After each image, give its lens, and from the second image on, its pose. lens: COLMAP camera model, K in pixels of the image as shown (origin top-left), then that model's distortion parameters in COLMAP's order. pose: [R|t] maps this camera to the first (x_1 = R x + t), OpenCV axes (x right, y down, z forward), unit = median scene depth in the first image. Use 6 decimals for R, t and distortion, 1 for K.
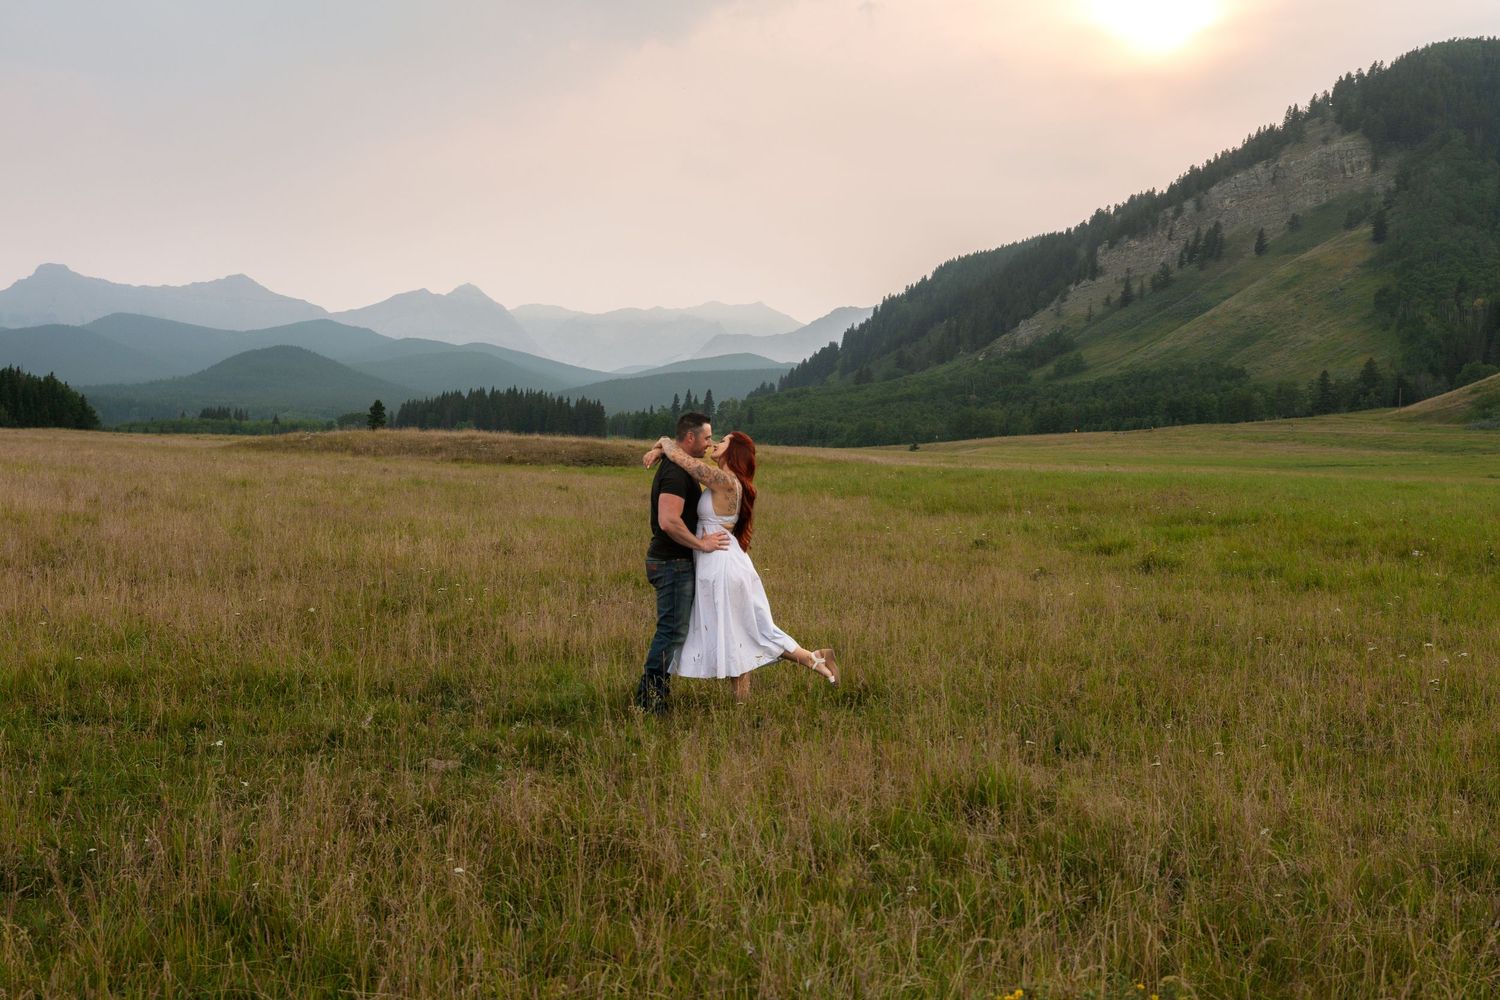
lens RADIAL K [[2045.0, 0, 725.9], [0, 2045.0, 500.9], [0, 0, 1]] dist [0.009481, -0.063529]
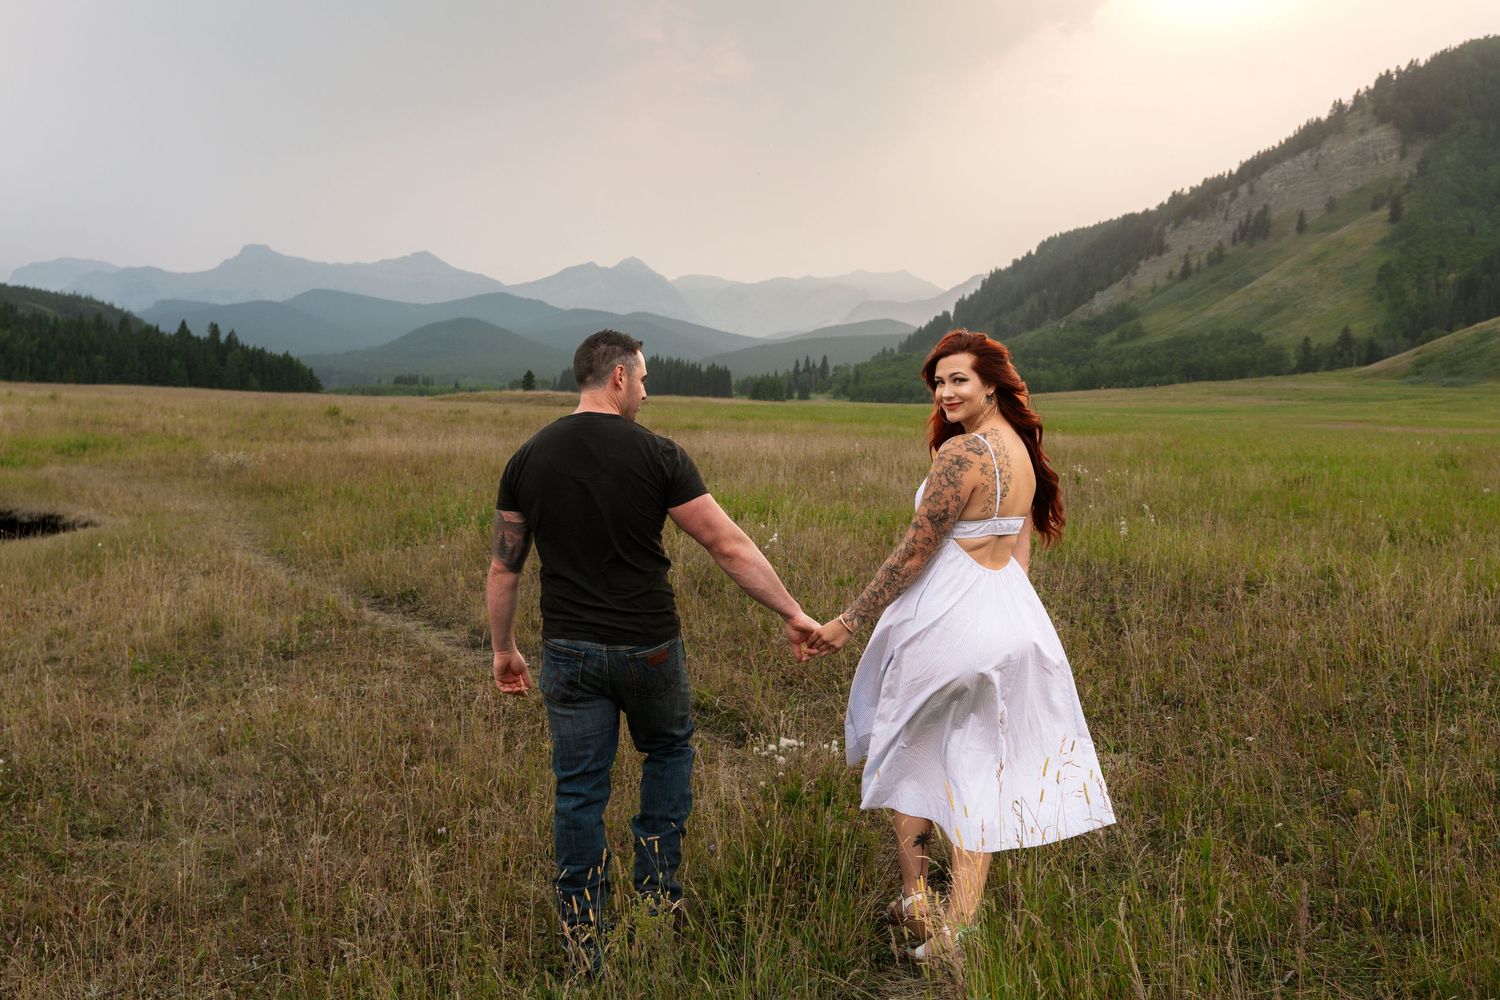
lens RADIAL K [[1968.2, 0, 750.0], [0, 1968.2, 500.0], [0, 0, 1]] dist [0.014606, -0.032158]
pose [[0.997533, -0.004908, -0.070033, 0.028693], [0.006356, 0.999770, 0.020477, 0.004752], [0.069917, -0.020872, 0.997334, -0.125352]]
